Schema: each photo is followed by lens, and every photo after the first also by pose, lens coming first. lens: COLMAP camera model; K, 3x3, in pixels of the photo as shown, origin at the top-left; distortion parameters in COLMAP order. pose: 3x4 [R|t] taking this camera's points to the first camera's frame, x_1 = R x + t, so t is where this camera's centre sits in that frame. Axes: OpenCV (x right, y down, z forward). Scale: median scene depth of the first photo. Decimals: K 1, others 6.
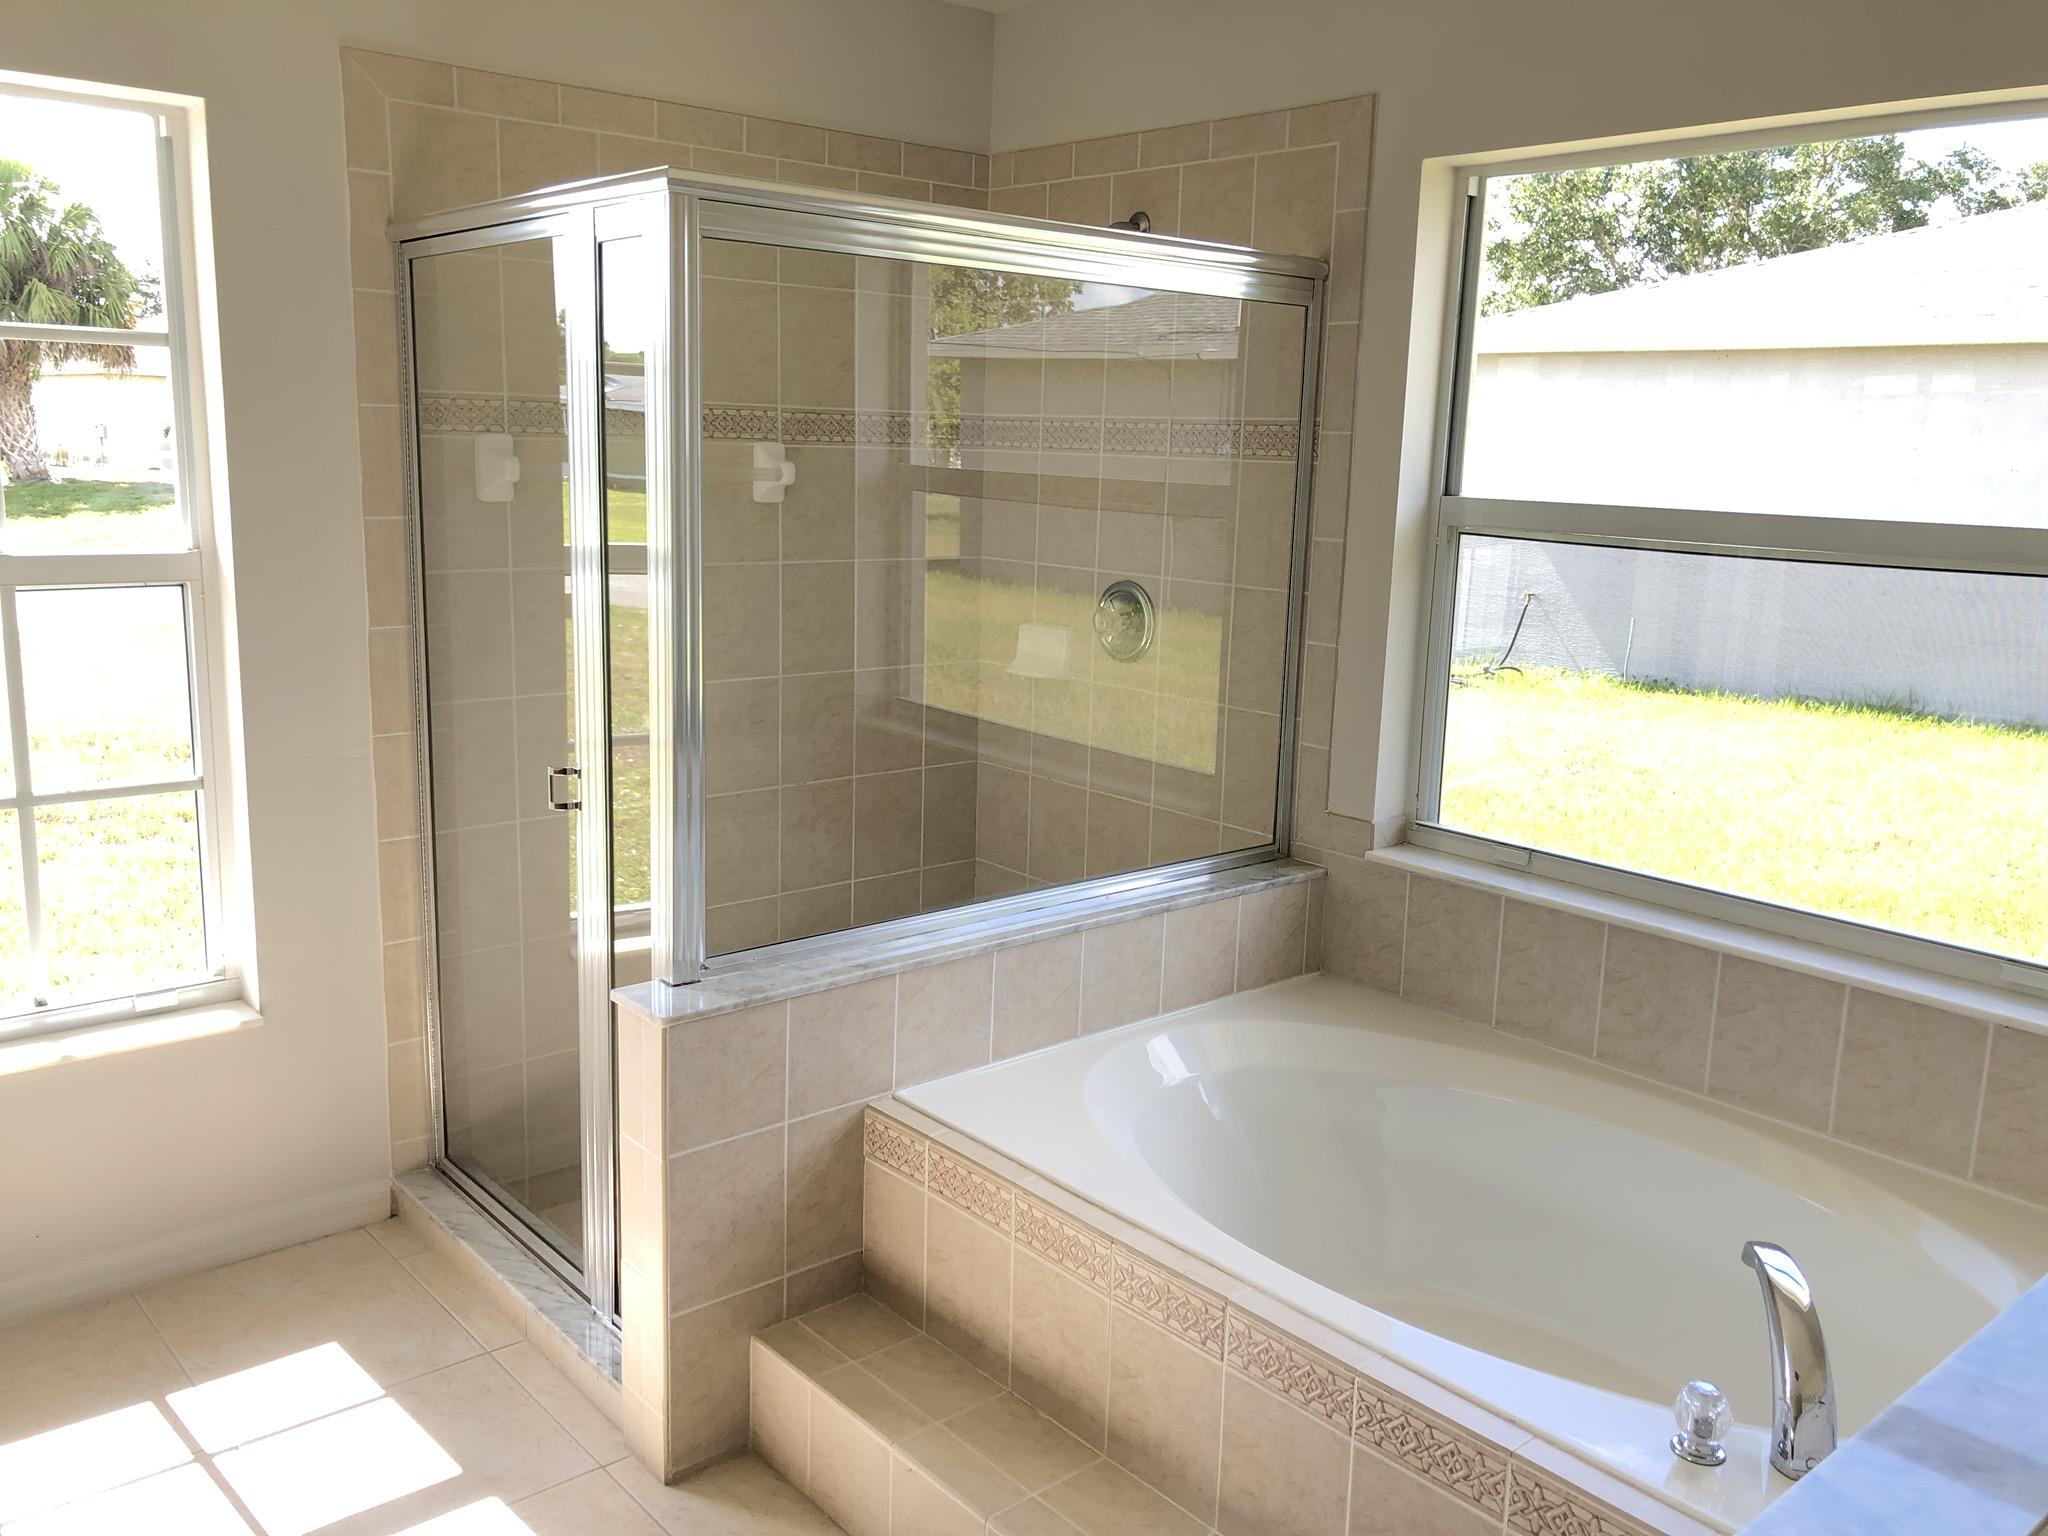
lens RADIAL K [[1687.7, 0, 1021.4], [0, 1687.7, 761.4], [0, 0, 1]] dist [0.024777, -0.005661]
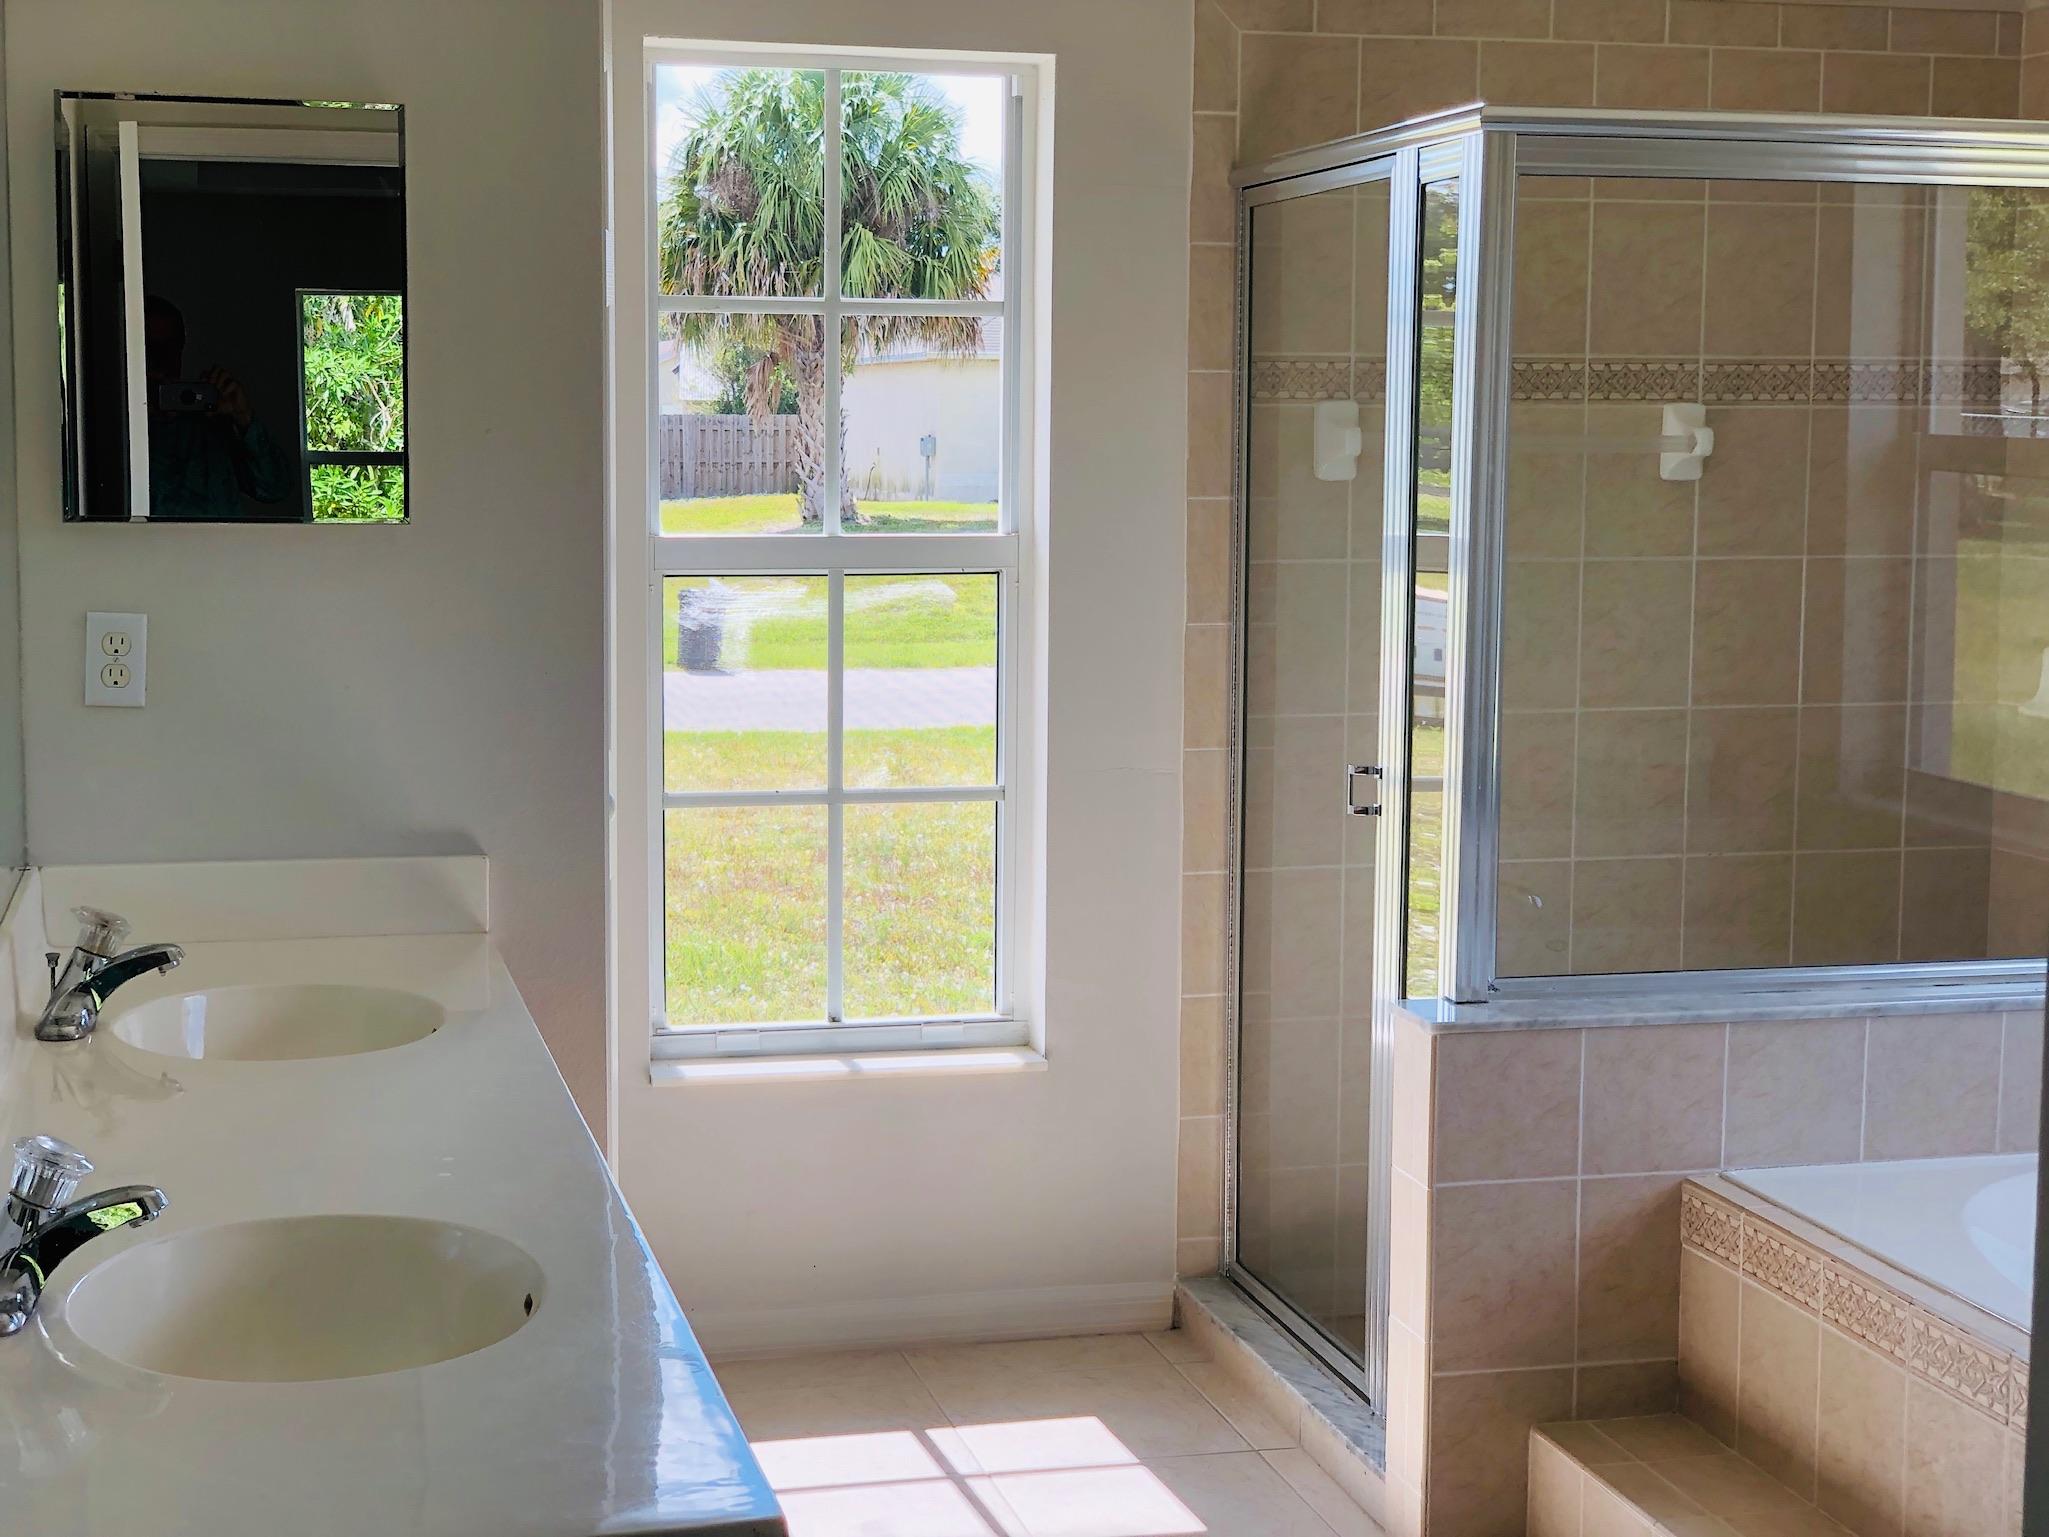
lens RADIAL K [[3100.5, 0, 1022.9], [0, 3100.5, 767.0], [0, 0, 1]] dist [0.091490, 0.000000]
pose [[0.896823, 0.028200, -0.441491, 0.256295], [-0.065992, 0.995328, -0.070477, 0.116994], [0.437441, 0.092340, 0.894494, -0.475864]]
